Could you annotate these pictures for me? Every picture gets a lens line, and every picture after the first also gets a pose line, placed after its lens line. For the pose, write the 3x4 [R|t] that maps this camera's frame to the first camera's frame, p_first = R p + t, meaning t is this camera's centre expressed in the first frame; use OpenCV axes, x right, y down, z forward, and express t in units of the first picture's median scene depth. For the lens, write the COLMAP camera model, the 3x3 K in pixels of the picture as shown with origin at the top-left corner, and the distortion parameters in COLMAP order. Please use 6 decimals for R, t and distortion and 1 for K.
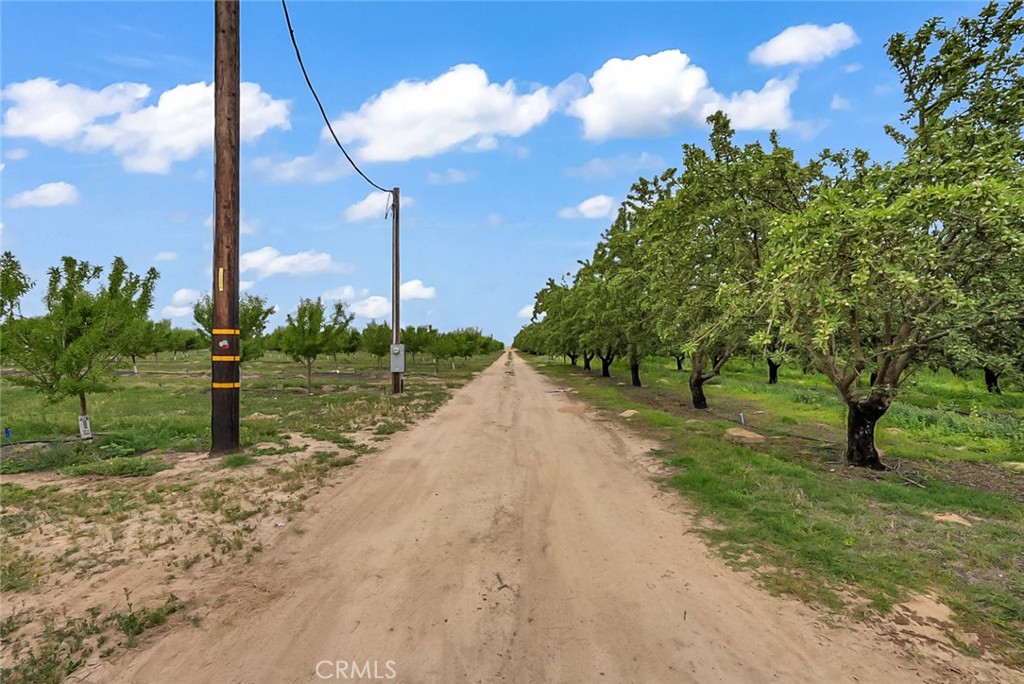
lens RADIAL K [[457.2, 0, 501.4], [0, 457.2, 340.8], [0, 0, 1]] dist [-0.002001, 0.001579]
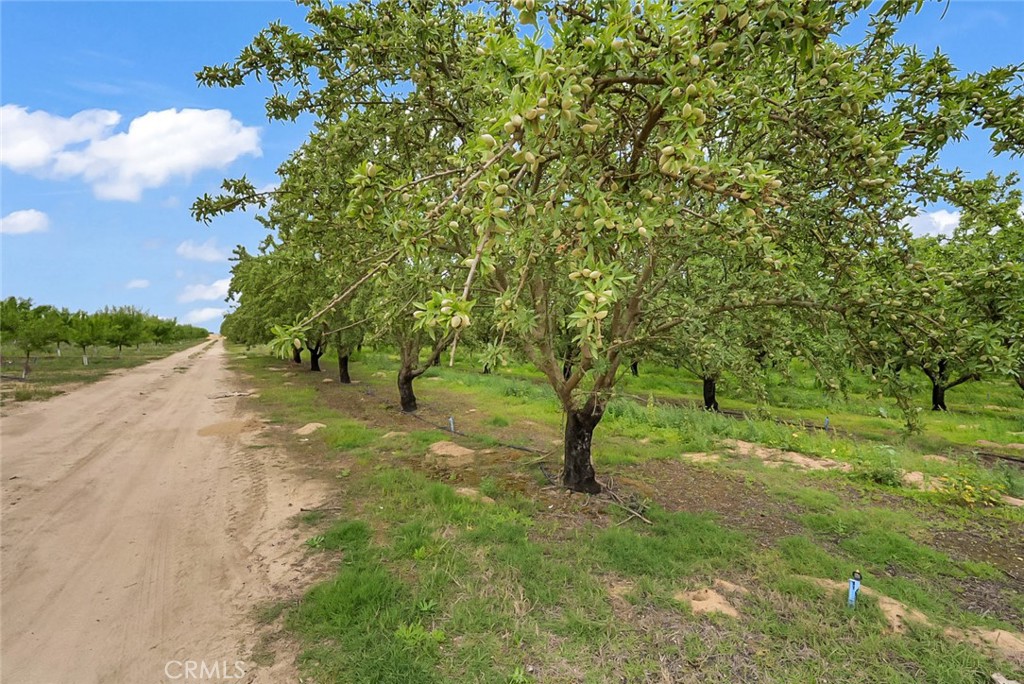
lens RADIAL K [[457.2, 0, 511.6], [0, 457.2, 338.7], [0, 0, 1]] dist [-0.002001, 0.001579]
pose [[0.831461, 0.010241, 0.555489, 0.157243], [-0.020540, 0.999713, 0.012312, 0.003759], [-0.555204, -0.021647, 0.831433, 0.259312]]
